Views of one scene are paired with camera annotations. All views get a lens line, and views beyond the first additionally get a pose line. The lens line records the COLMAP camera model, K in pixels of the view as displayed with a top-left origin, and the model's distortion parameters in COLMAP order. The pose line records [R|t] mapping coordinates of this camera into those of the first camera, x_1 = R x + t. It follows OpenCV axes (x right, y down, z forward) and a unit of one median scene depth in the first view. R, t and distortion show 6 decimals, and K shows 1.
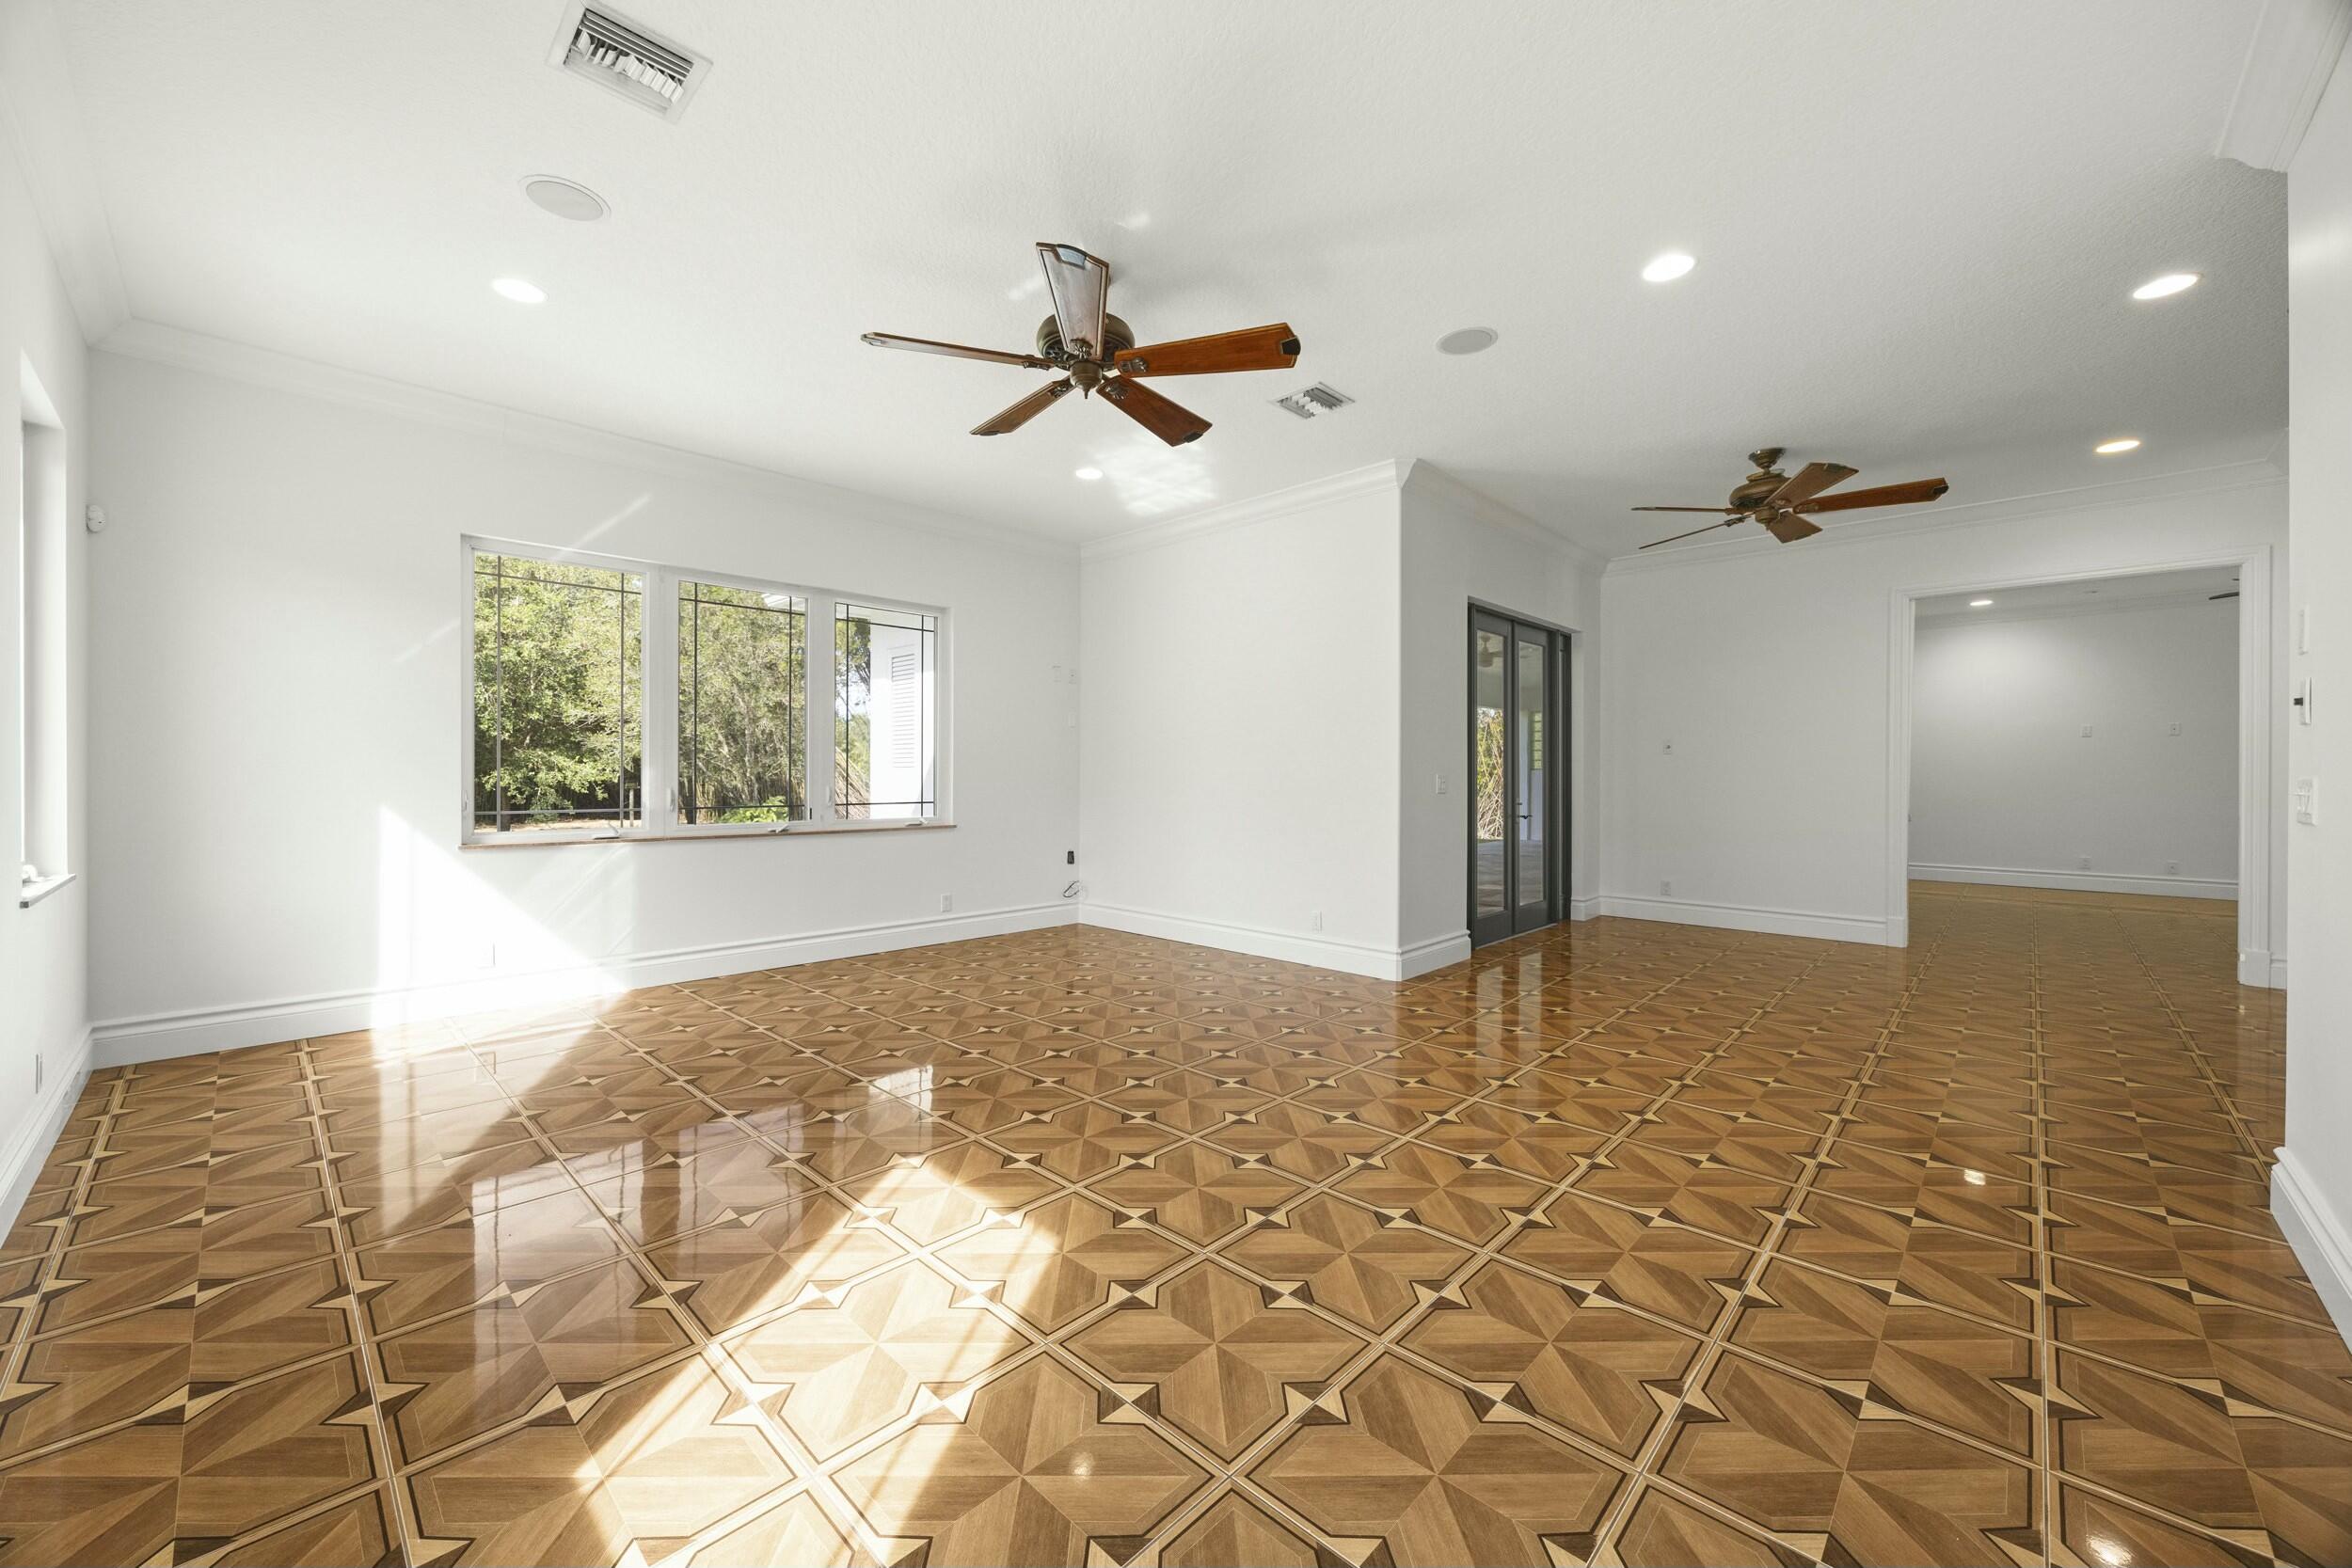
lens RADIAL K [[892.3, 0, 1166.4], [0, 892.3, 780.9], [0, 0, 1]] dist [-0.001128, -0.000036]
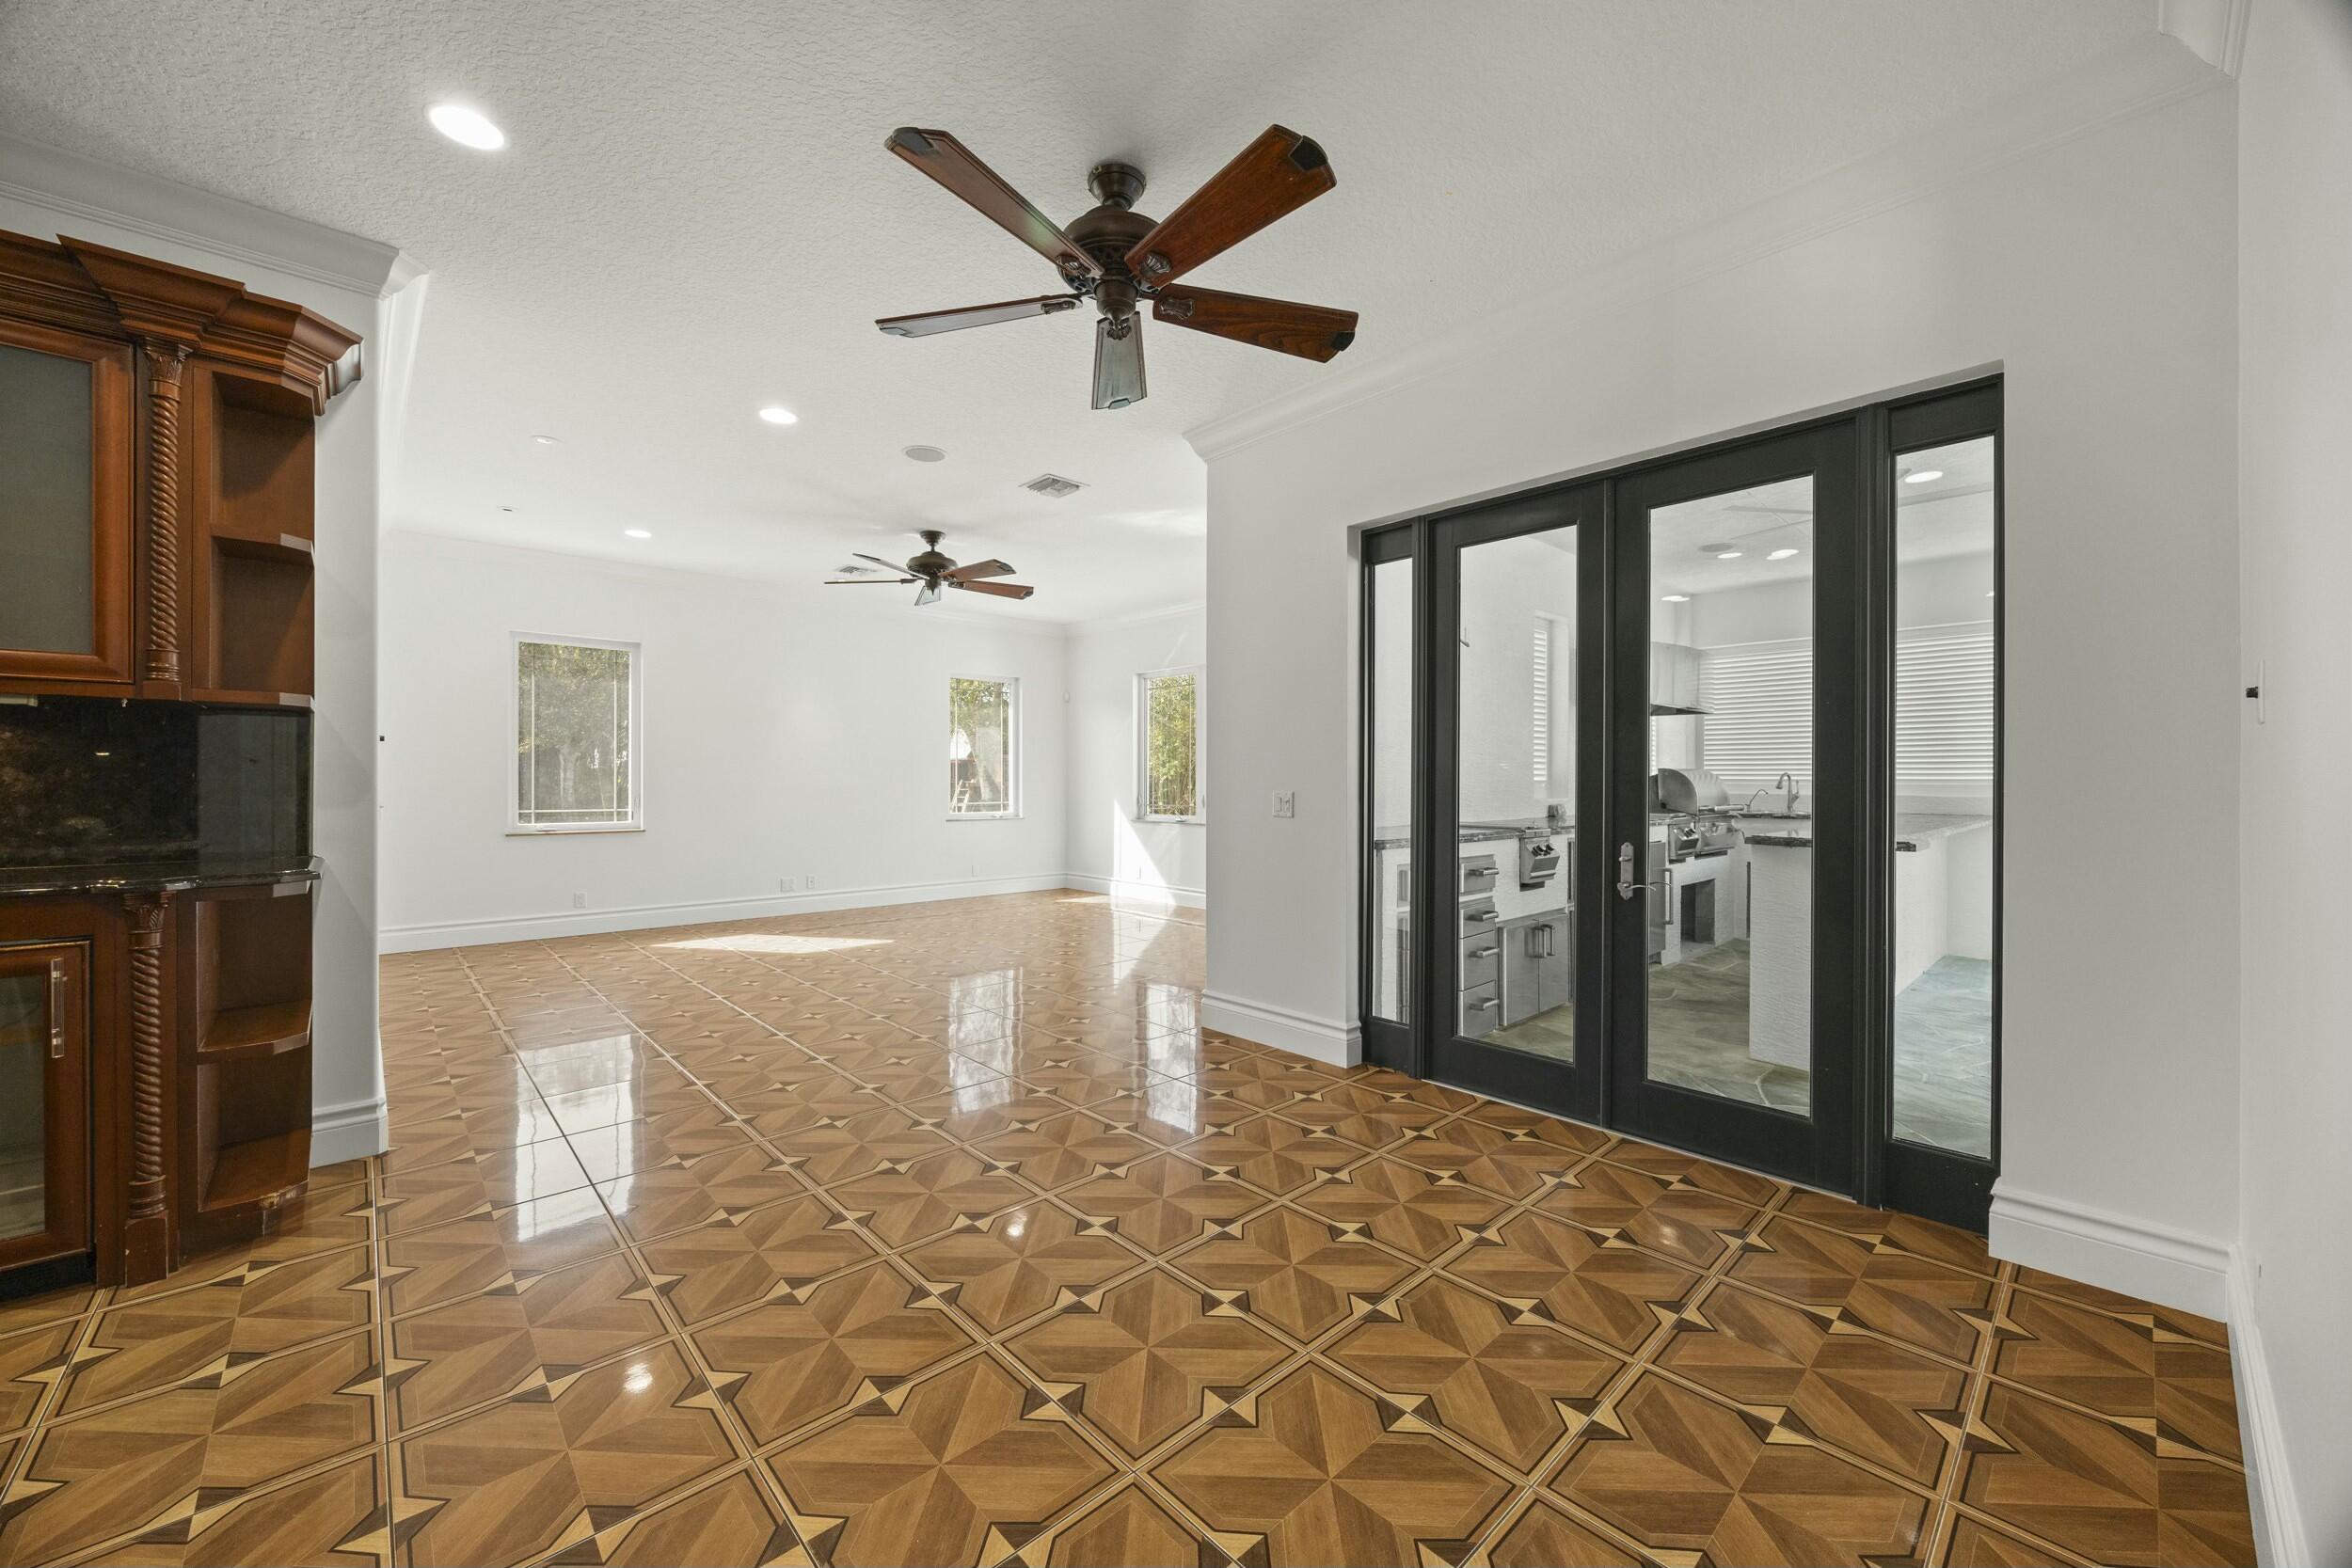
lens RADIAL K [[892.3, 0, 1166.4], [0, 892.3, 780.9], [0, 0, 1]] dist [-0.001128, -0.000036]
pose [[0.998038, -0.005570, -0.062363, -0.038601], [0.005162, 0.999964, -0.006712, -0.027380], [0.062399, 0.006377, 0.998031, 0.113916]]
